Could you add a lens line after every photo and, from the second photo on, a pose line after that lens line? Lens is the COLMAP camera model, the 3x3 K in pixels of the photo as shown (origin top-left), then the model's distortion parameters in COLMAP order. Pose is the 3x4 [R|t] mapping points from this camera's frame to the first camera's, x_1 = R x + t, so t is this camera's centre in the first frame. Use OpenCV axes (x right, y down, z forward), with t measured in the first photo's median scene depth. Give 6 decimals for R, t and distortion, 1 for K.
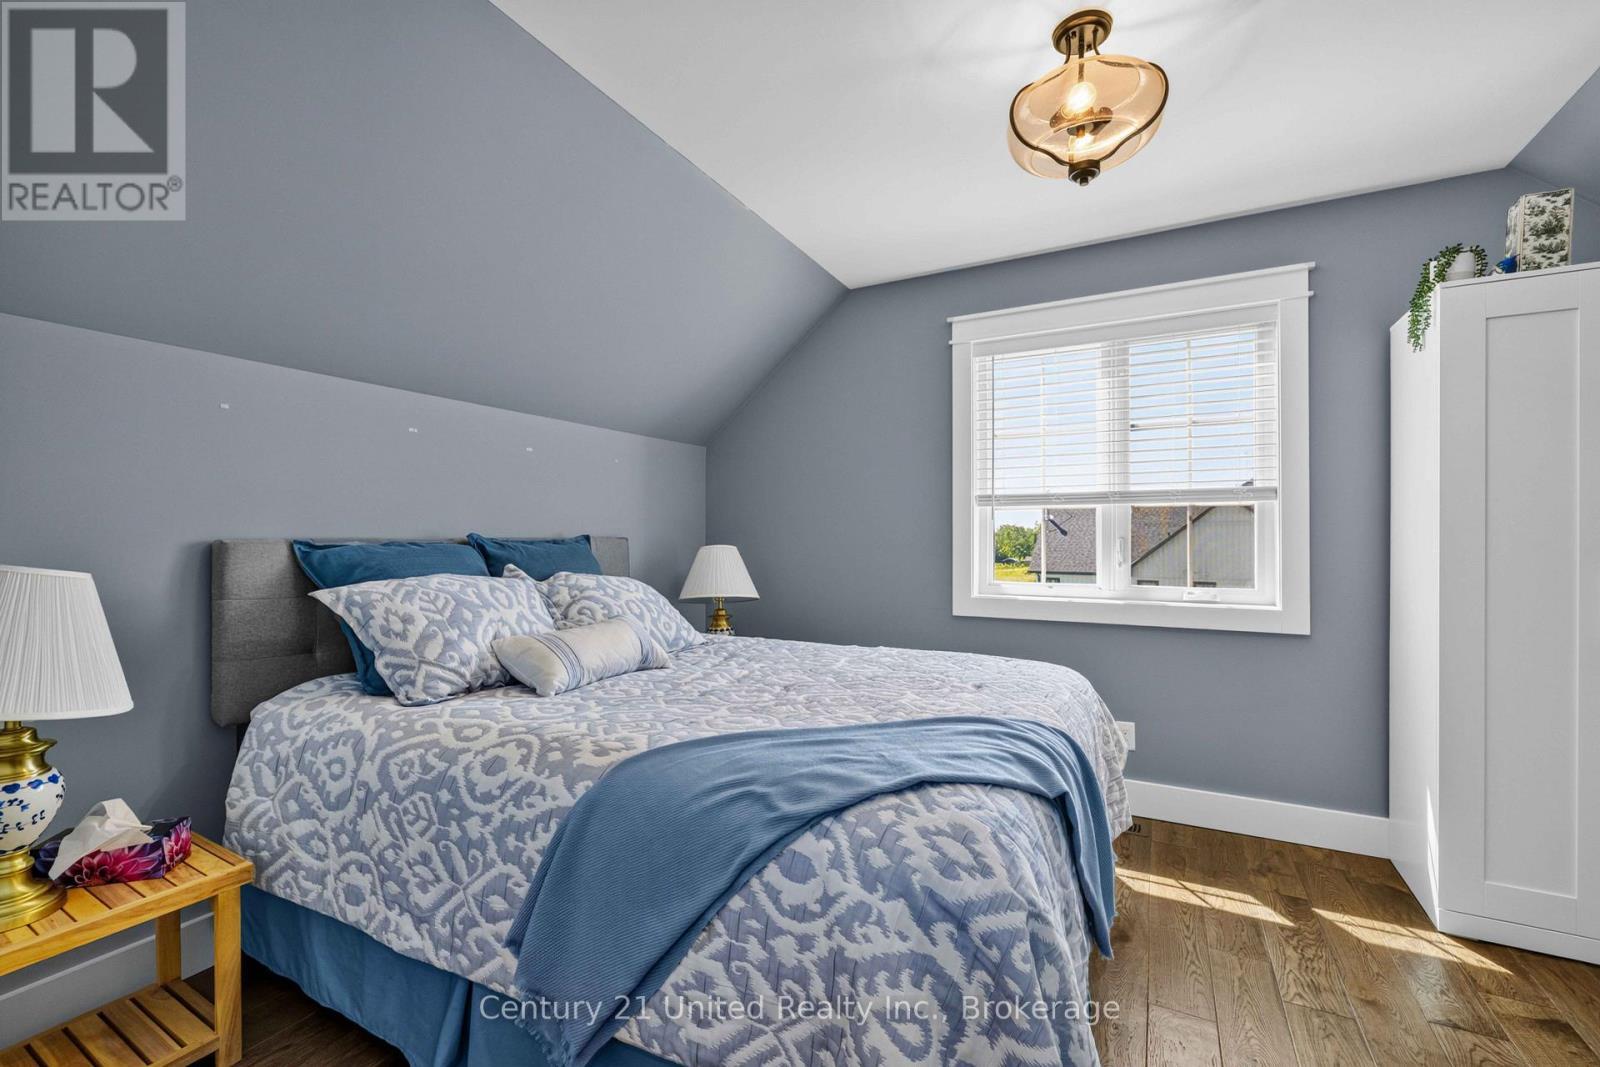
lens RADIAL K [[672.5, 0, 791.7], [0, 672.5, 539.3], [0, 0, 1]] dist [0.010812, 0.001356]
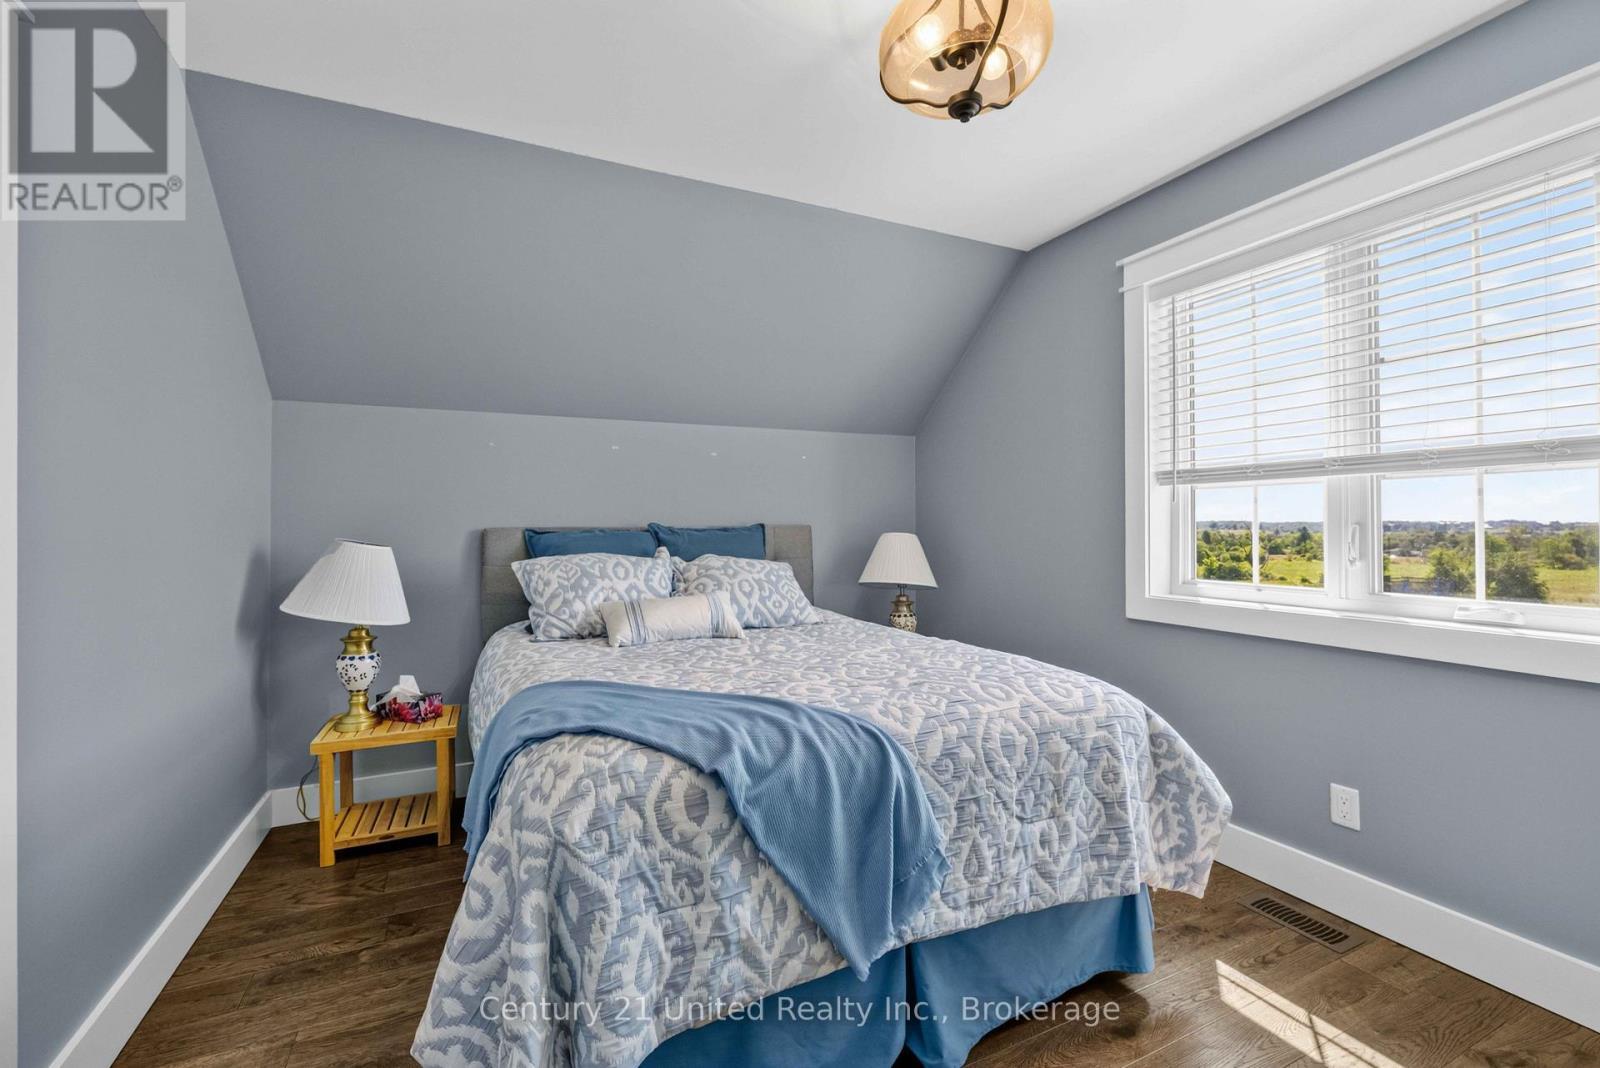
lens RADIAL K [[672.5, 0, 784.1], [0, 672.5, 525.7], [0, 0, 1]] dist [0.010812, 0.001356]
pose [[0.803909, -0.004442, -0.594736, 0.649542], [0.003263, 0.999990, -0.003058, 0.001205], [0.594744, 0.000517, 0.803915, 0.131853]]
